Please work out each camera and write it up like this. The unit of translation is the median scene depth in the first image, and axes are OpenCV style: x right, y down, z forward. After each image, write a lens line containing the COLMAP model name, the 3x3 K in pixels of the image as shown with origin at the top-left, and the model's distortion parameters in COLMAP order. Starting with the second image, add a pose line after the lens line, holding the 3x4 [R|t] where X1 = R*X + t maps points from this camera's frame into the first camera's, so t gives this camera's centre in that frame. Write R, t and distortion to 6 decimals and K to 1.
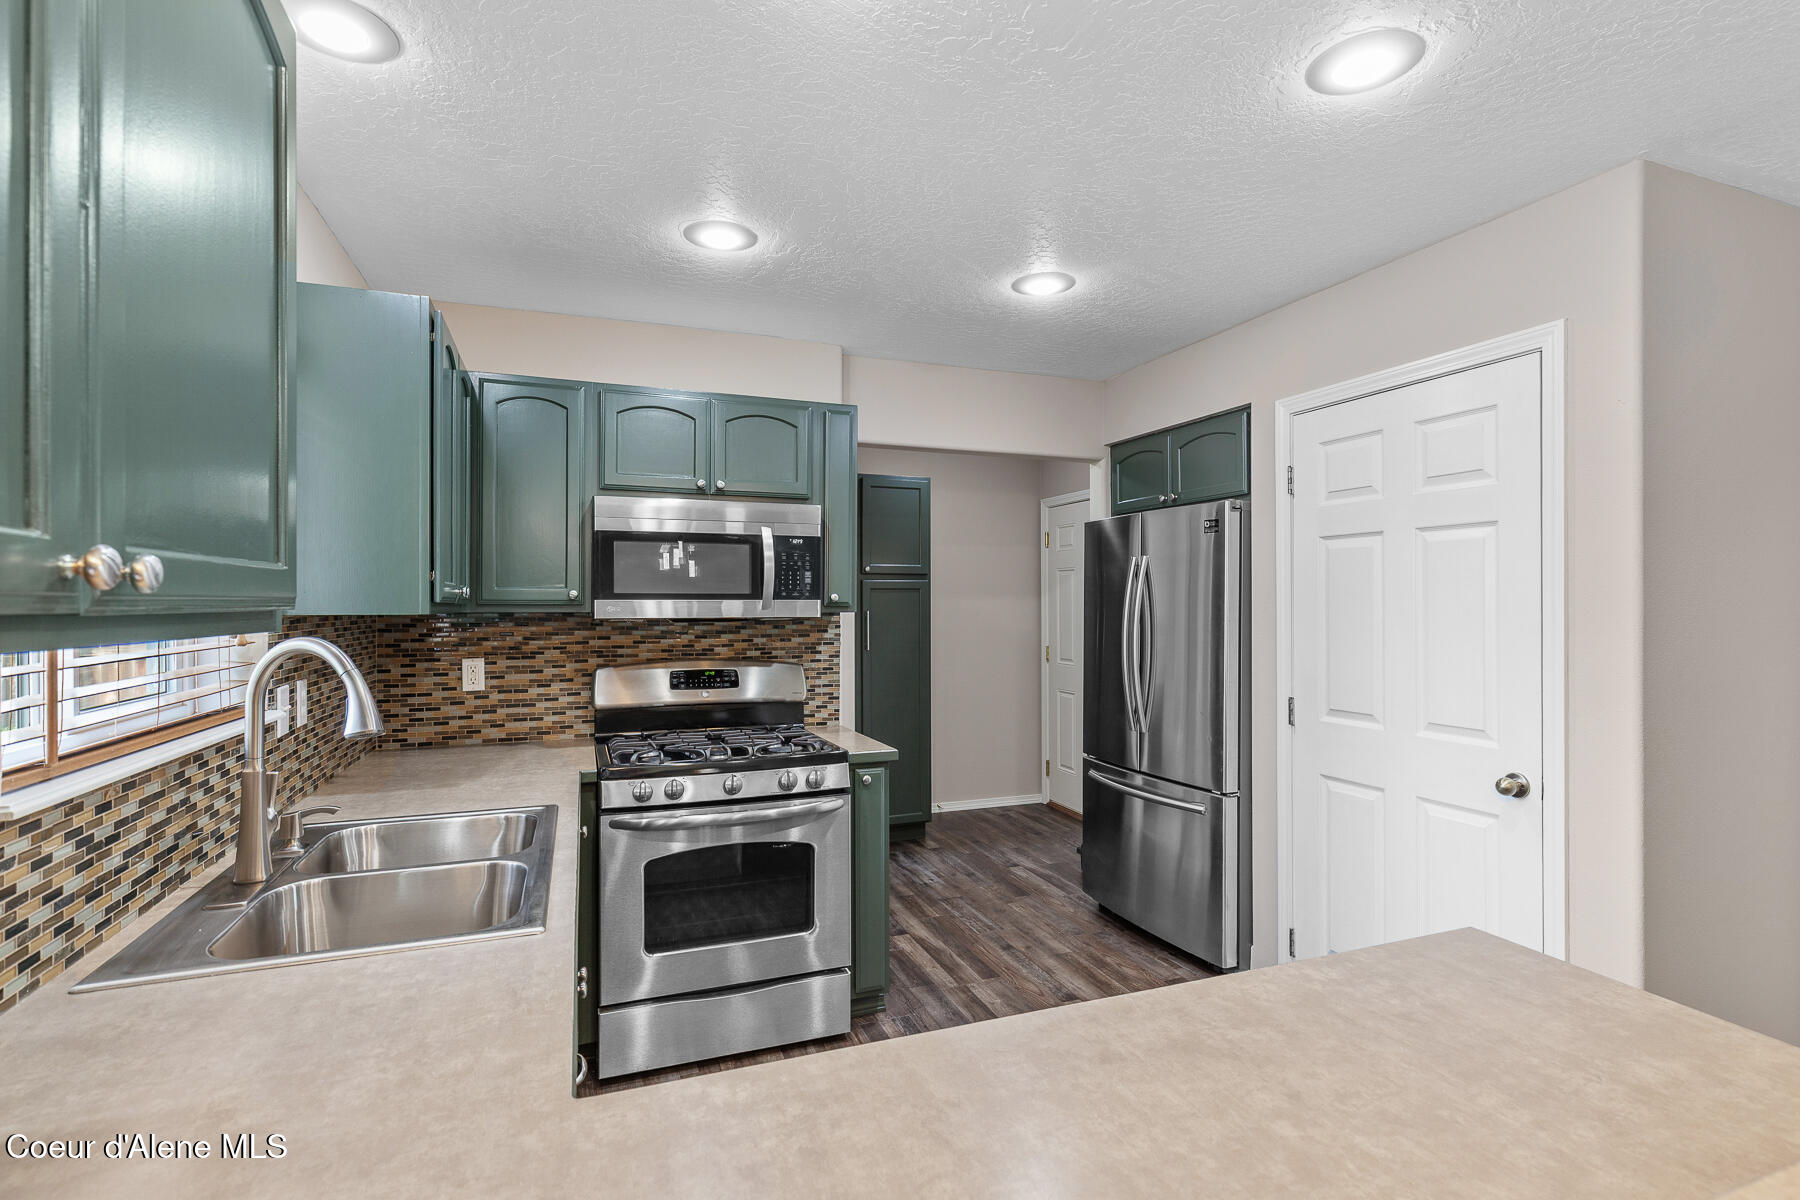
lens RADIAL K [[864.9, 0, 964.9], [0, 864.9, 601.7], [0, 0, 1]] dist [-0.013860, -0.000492]
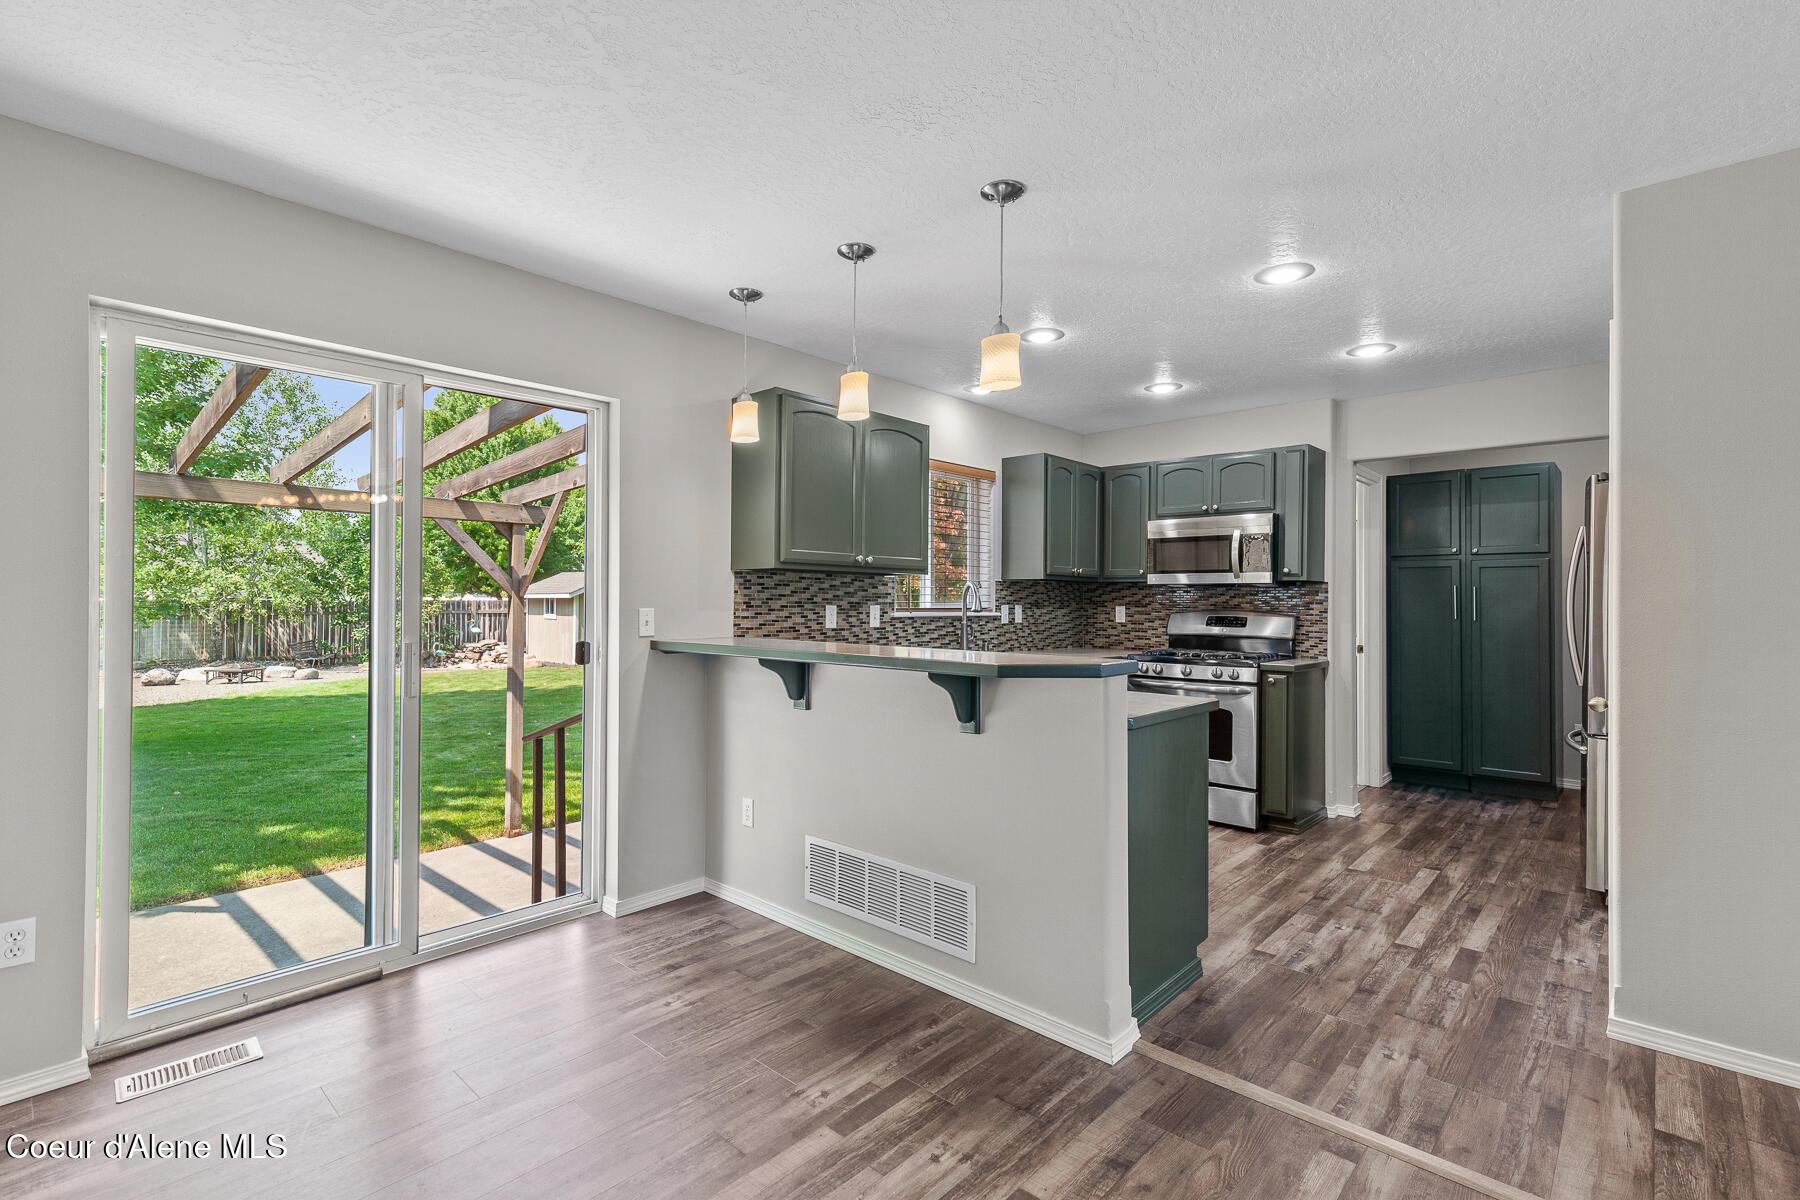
lens RADIAL K [[804.7, 0, 900.0], [0, 804.7, 600.0], [0, 0, 1]] dist [0.003522, -0.000105]
pose [[0.423426, 0.000784, -0.905930, 0.884336], [-0.003665, 0.999993, -0.000848, 0.052953], [0.905923, 0.003679, 0.423426, -0.254498]]
